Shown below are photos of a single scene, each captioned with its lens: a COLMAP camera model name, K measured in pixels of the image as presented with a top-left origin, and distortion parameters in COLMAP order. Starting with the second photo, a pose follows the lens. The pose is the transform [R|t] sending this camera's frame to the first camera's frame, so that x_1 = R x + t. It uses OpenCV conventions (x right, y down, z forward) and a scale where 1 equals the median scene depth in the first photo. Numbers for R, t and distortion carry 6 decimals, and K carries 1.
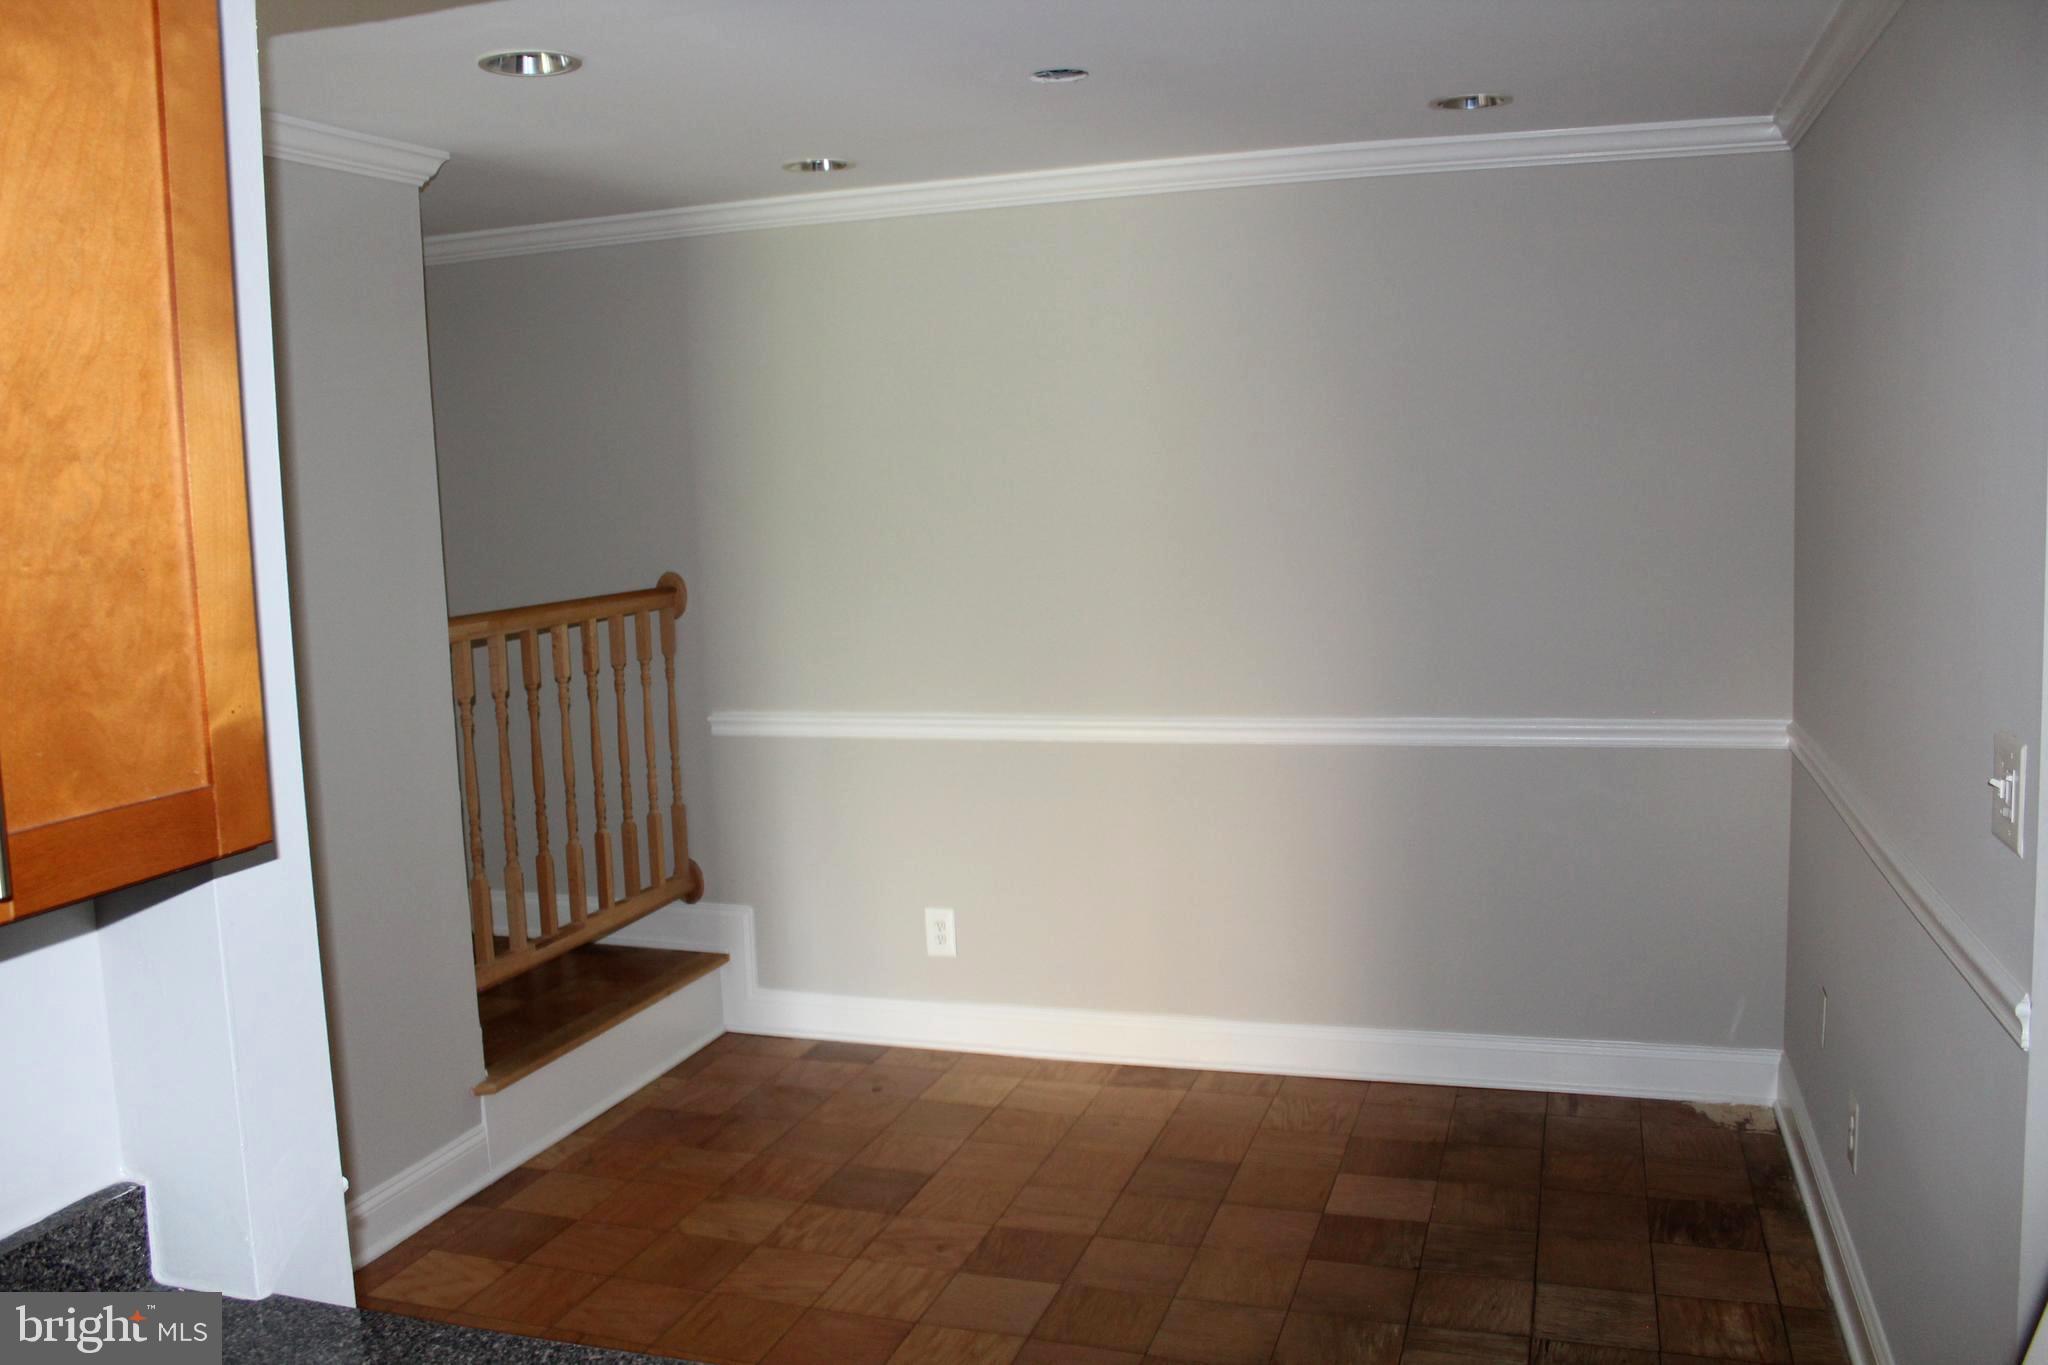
lens RADIAL K [[1679.7, 0, 1024.0], [0, 1679.7, 682.5], [0, 0, 1]] dist [-0.150224, 0.133713]
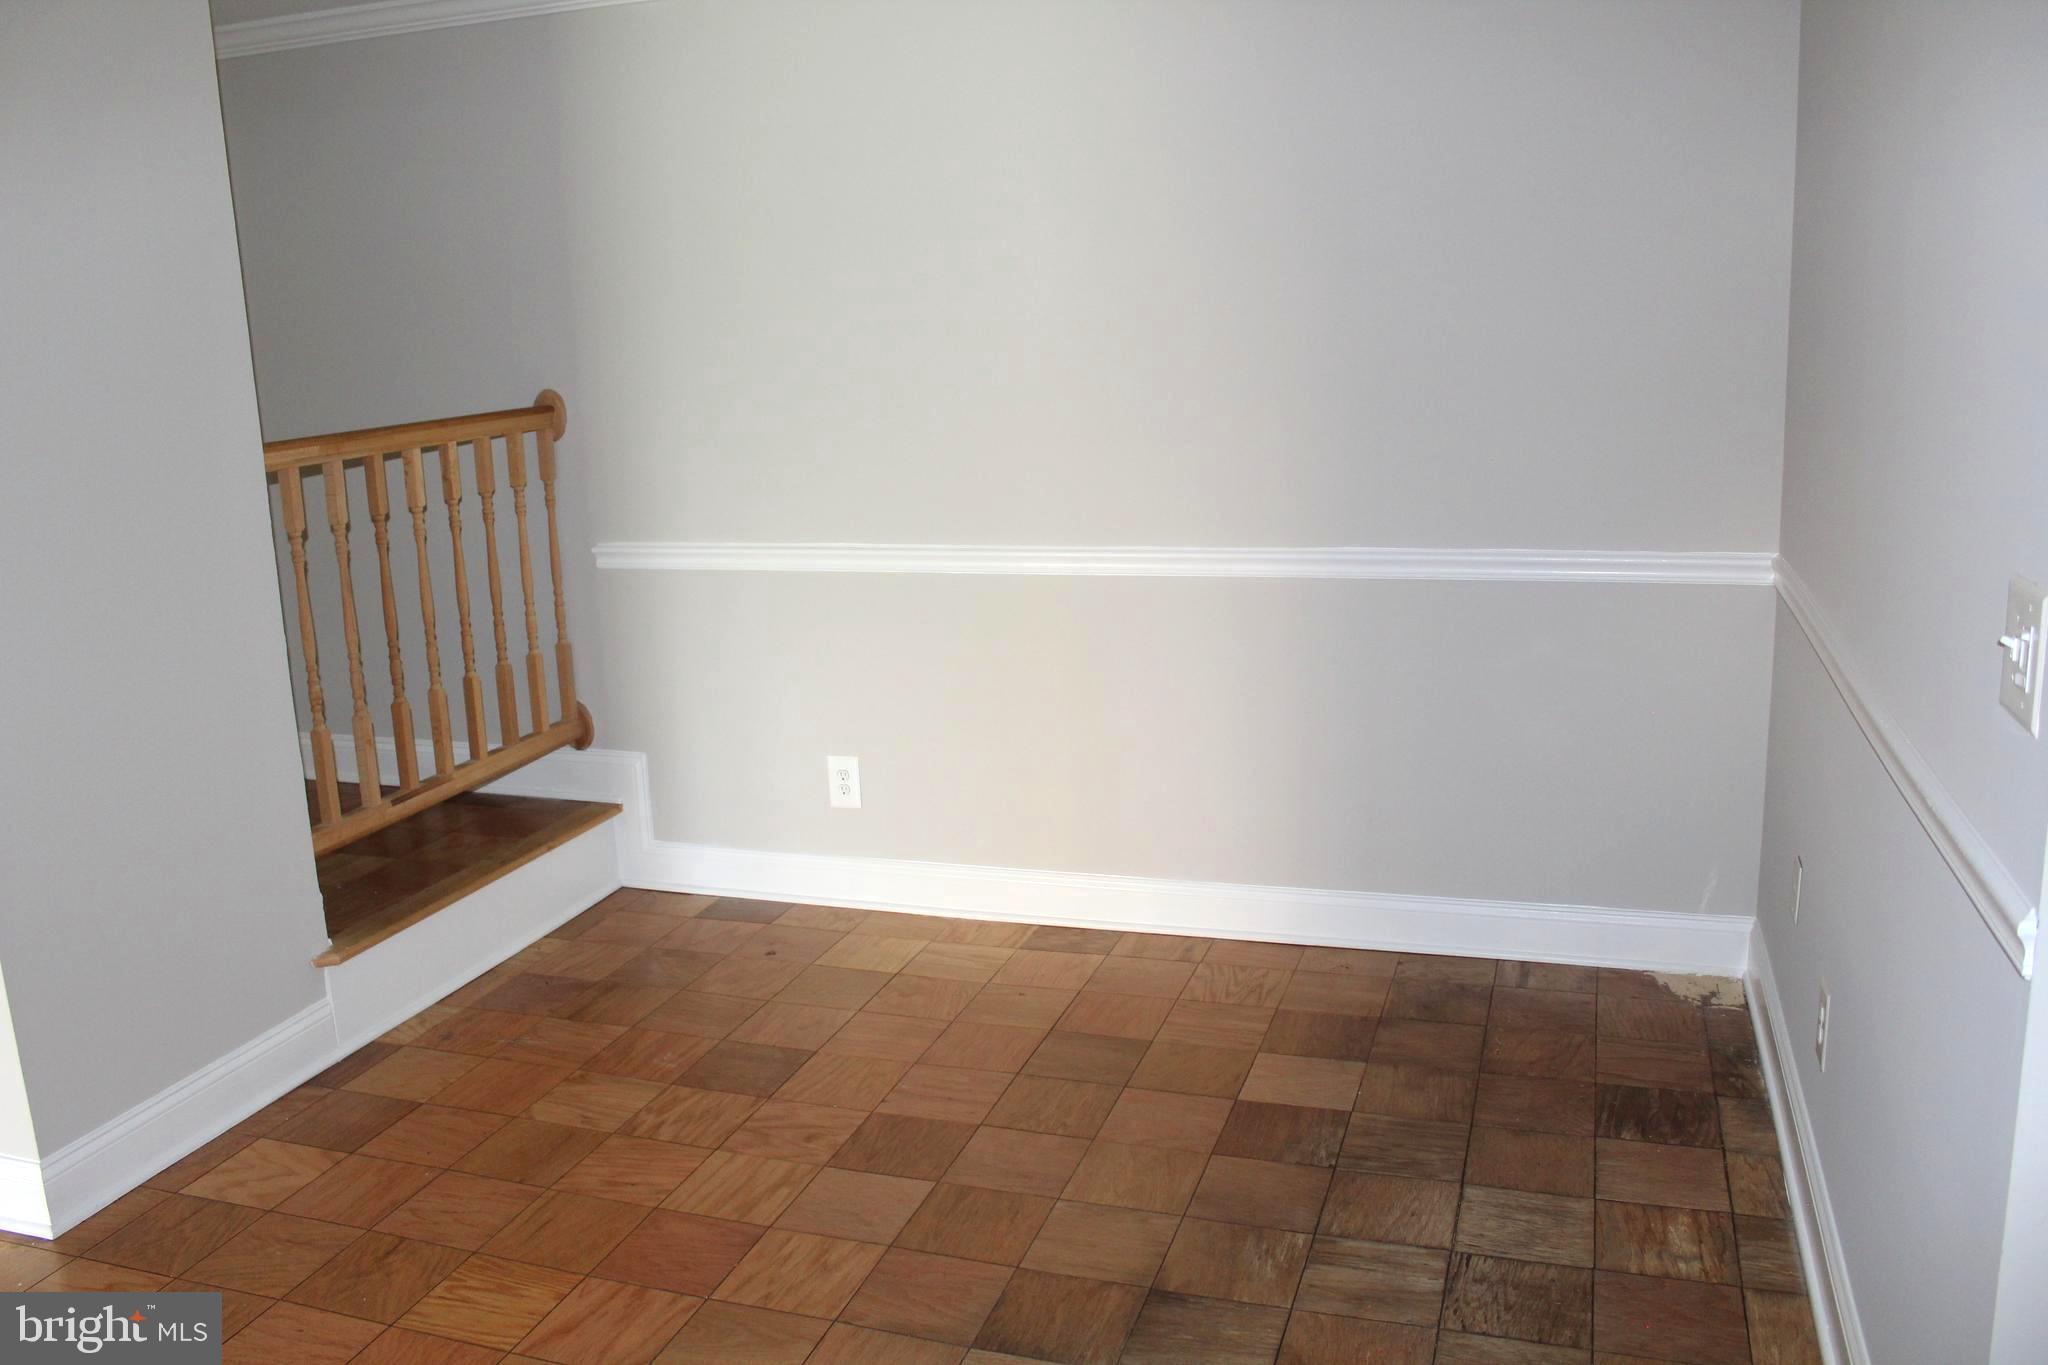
lens RADIAL K [[1679.7, 0, 1024.0], [0, 1679.7, 682.5], [0, 0, 1]] dist [-0.150224, 0.133713]
pose [[0.999994, -0.002115, -0.002858, 0.062836], [0.002403, 0.994473, 0.104962, -0.001661], [0.002620, -0.104968, 0.994472, 0.108759]]
